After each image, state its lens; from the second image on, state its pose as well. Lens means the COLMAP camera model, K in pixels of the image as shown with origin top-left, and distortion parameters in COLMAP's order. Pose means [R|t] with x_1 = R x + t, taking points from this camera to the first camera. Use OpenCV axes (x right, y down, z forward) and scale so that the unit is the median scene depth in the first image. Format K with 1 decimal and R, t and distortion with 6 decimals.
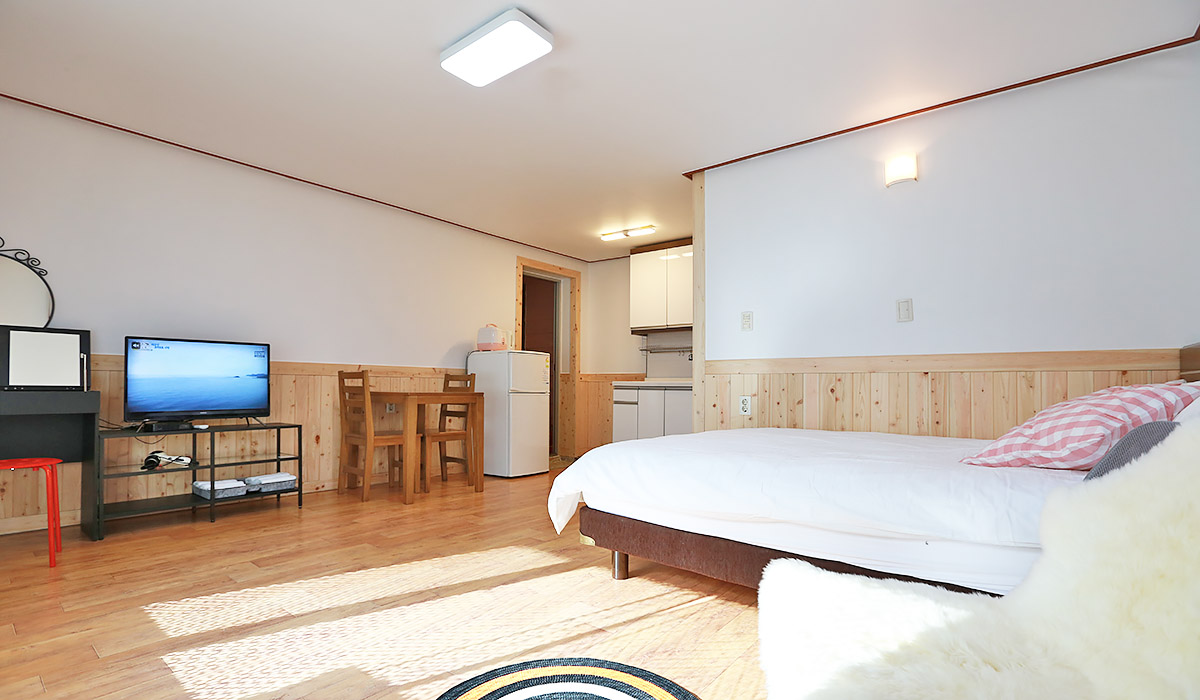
lens RADIAL K [[553.0, 0, 600.0], [0, 553.0, 350.0], [0, 0, 1]] dist [-0.056459, 0.024520]
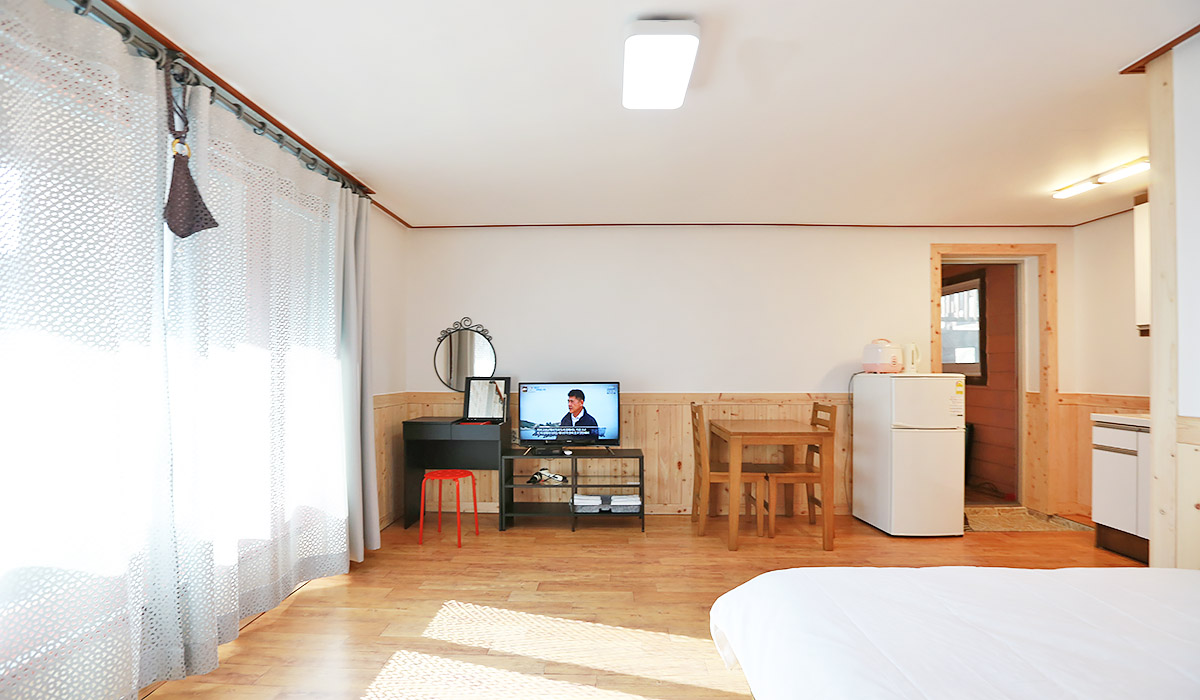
lens RADIAL K [[553.0, 0, 600.0], [0, 553.0, 350.0], [0, 0, 1]] dist [-0.056459, 0.024520]
pose [[0.598161, -0.032381, -0.800721, 0.299232], [0.056942, 0.998375, 0.002162, -0.083545], [0.799350, -0.046888, 0.599033, 0.281529]]
